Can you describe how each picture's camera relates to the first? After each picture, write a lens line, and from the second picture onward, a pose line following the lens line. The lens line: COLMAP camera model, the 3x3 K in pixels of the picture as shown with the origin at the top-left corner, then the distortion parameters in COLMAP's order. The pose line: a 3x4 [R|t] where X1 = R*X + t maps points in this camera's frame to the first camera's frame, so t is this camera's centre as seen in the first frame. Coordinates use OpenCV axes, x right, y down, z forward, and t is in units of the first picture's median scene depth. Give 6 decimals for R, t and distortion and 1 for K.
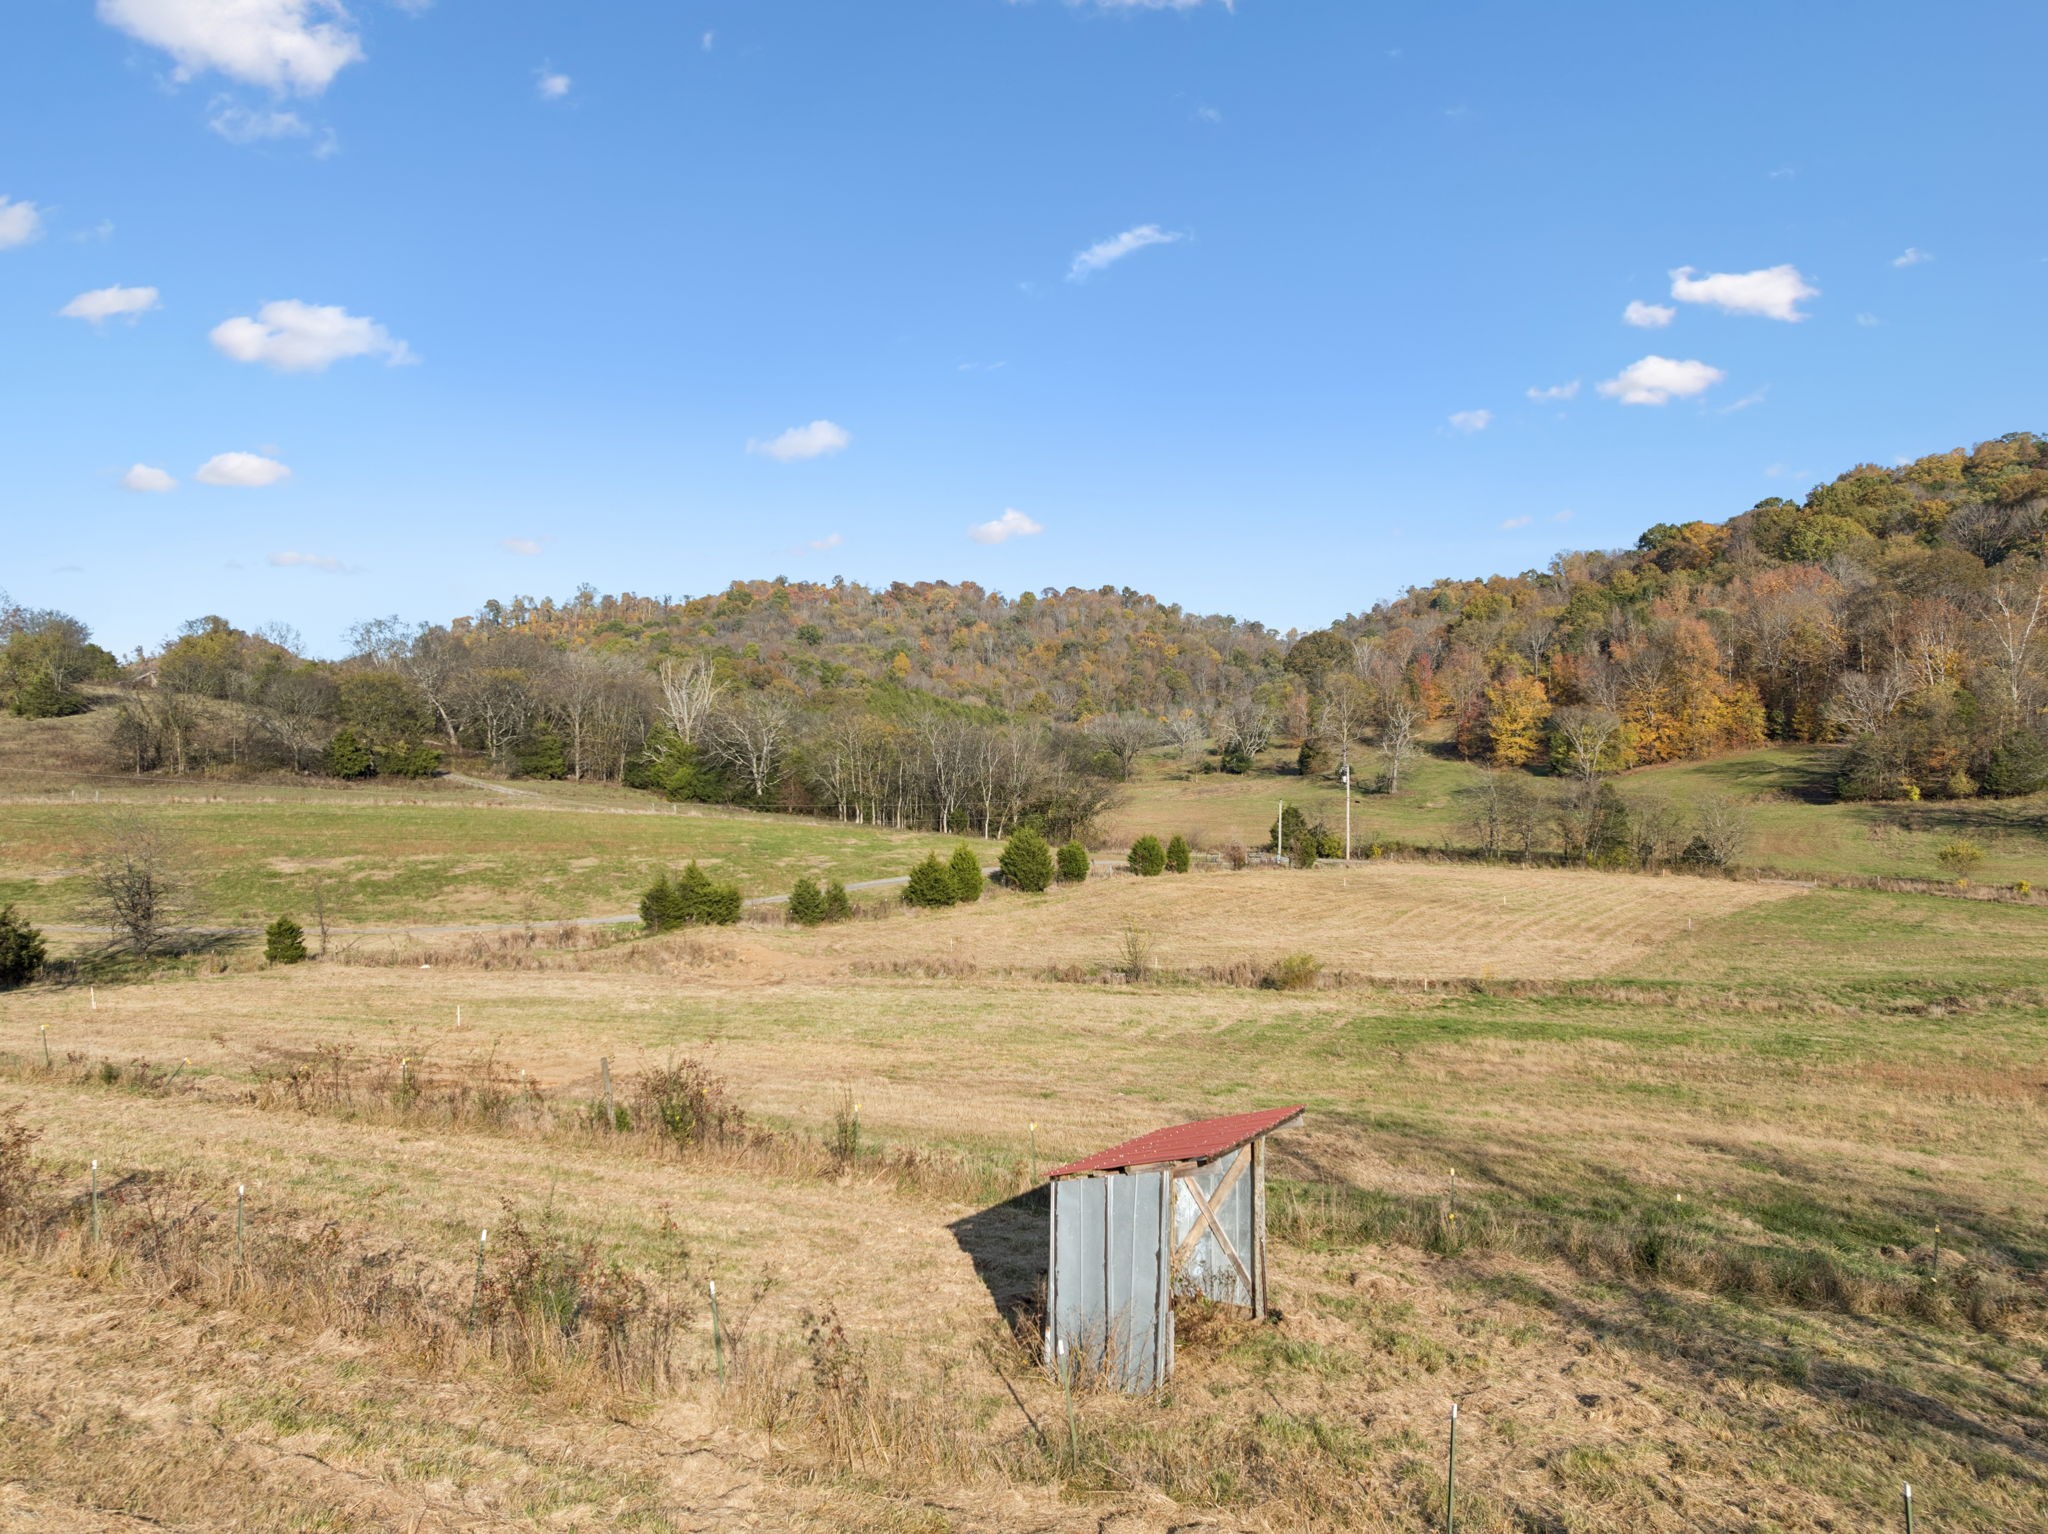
lens RADIAL K [[1451.1, 0, 1031.6], [0, 1451.1, 769.3], [0, 0, 1]] dist [-0.022205, -0.023816]
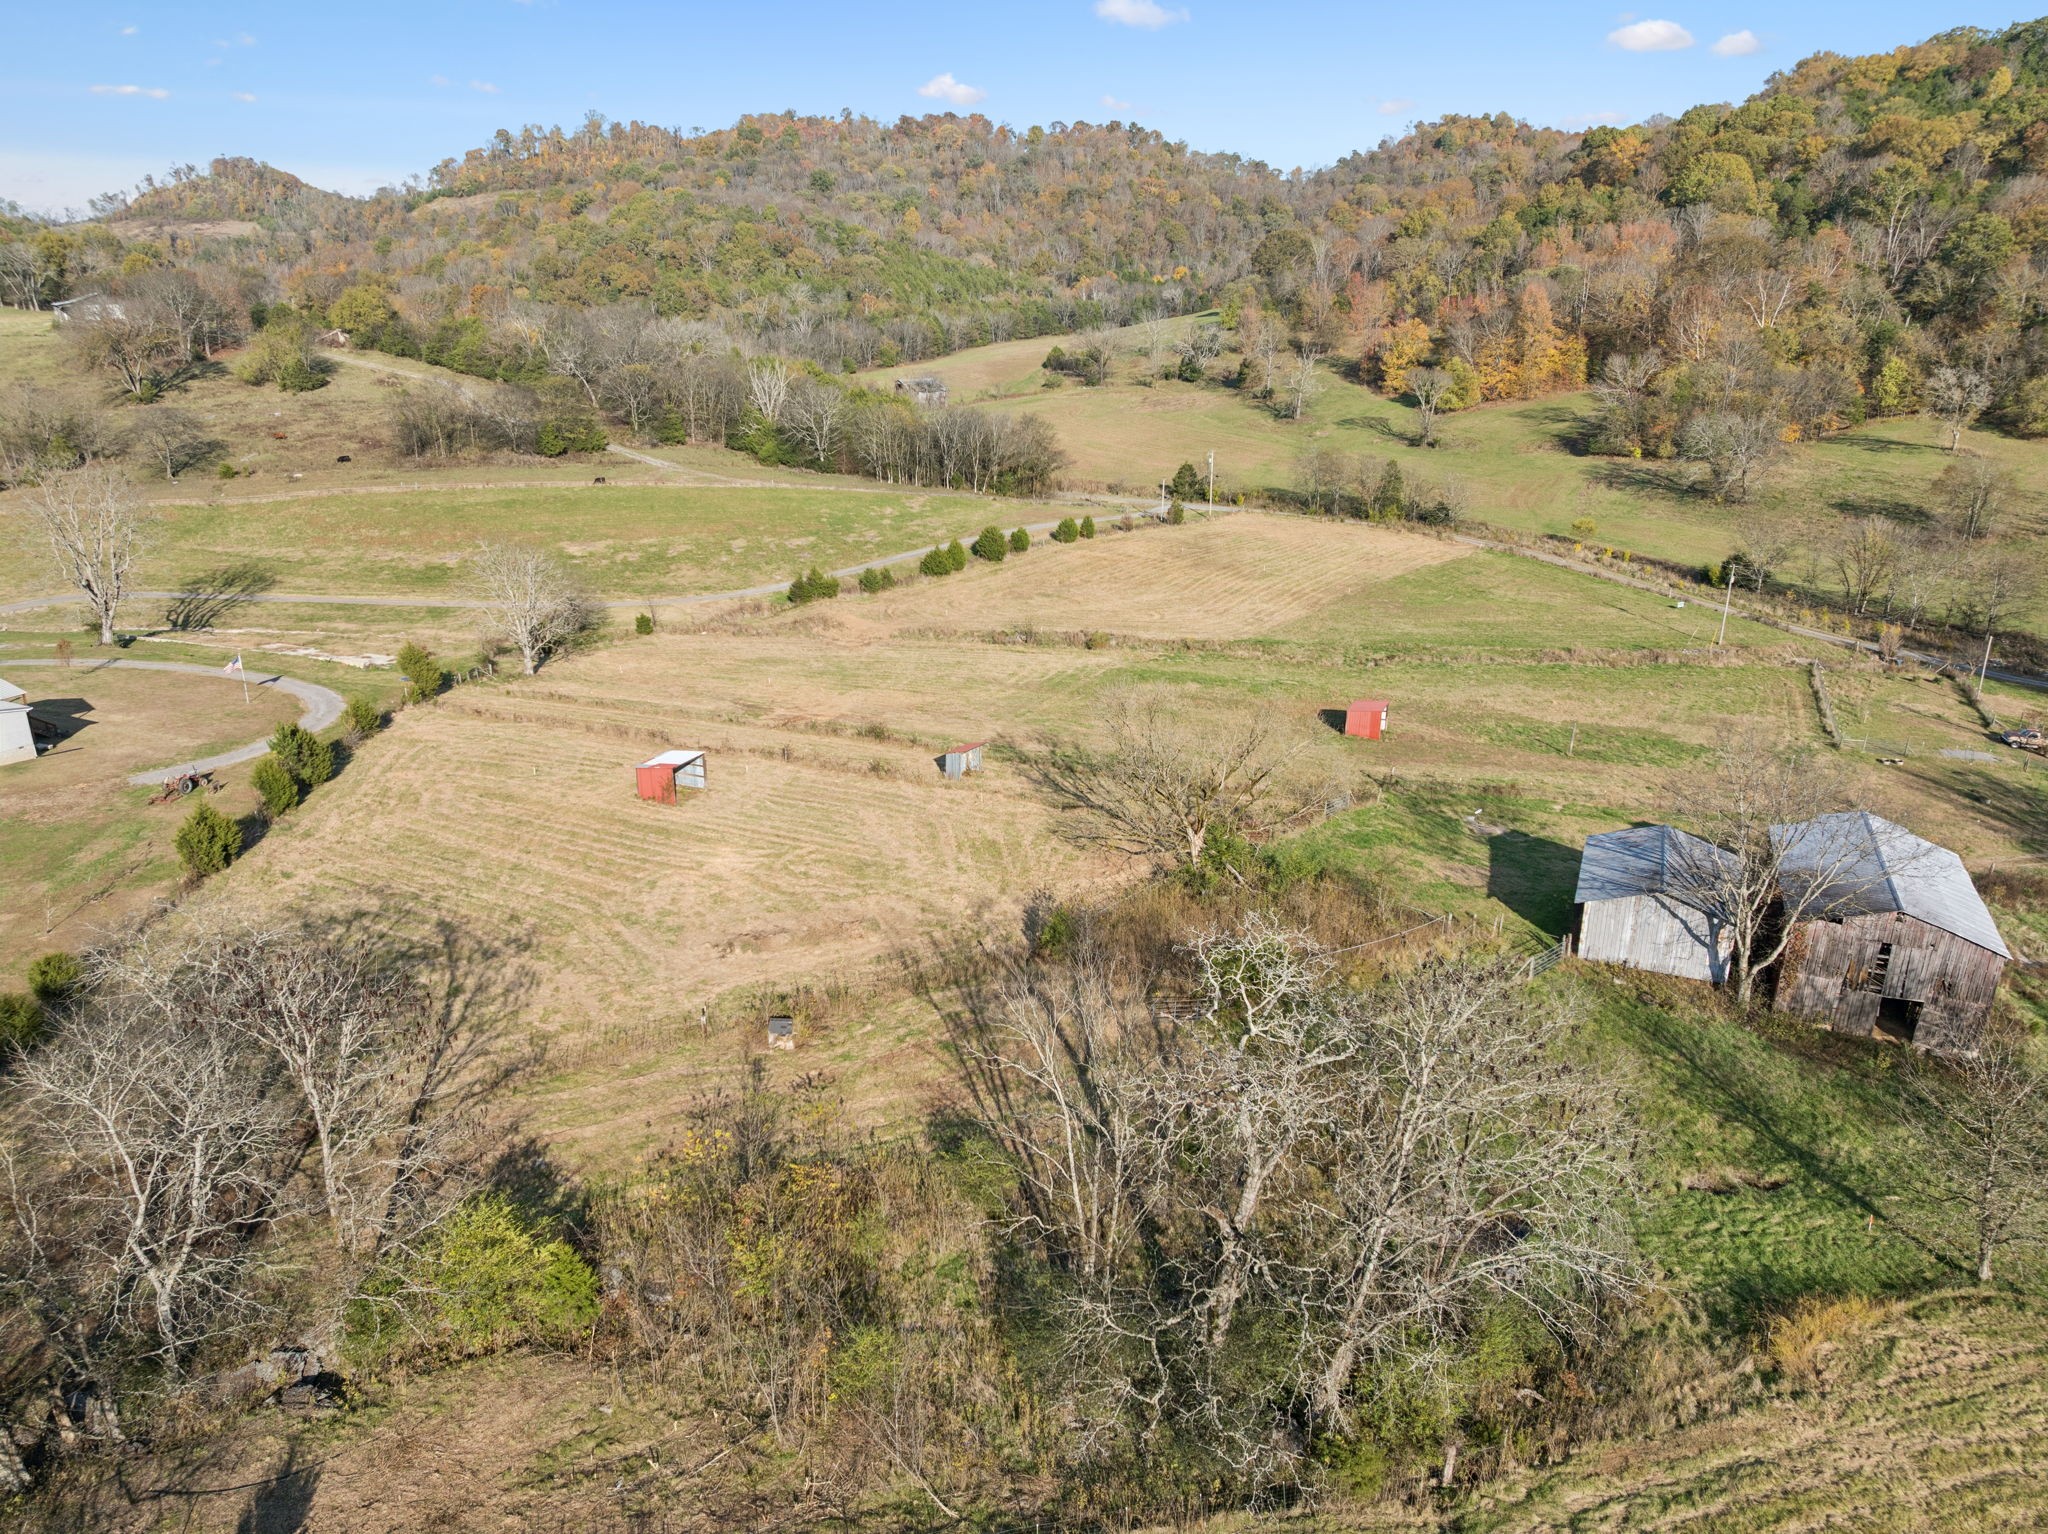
lens RADIAL K [[1467.6, 0, 1014.5], [0, 1467.6, 759.4], [0, 0, 1]] dist [-0.077176, 0.050129]
pose [[0.999735, 0.006324, -0.022122, 0.008424], [0.001156, 0.946472, 0.322785, -0.033984], [0.022979, -0.322725, 0.946214, -0.097975]]
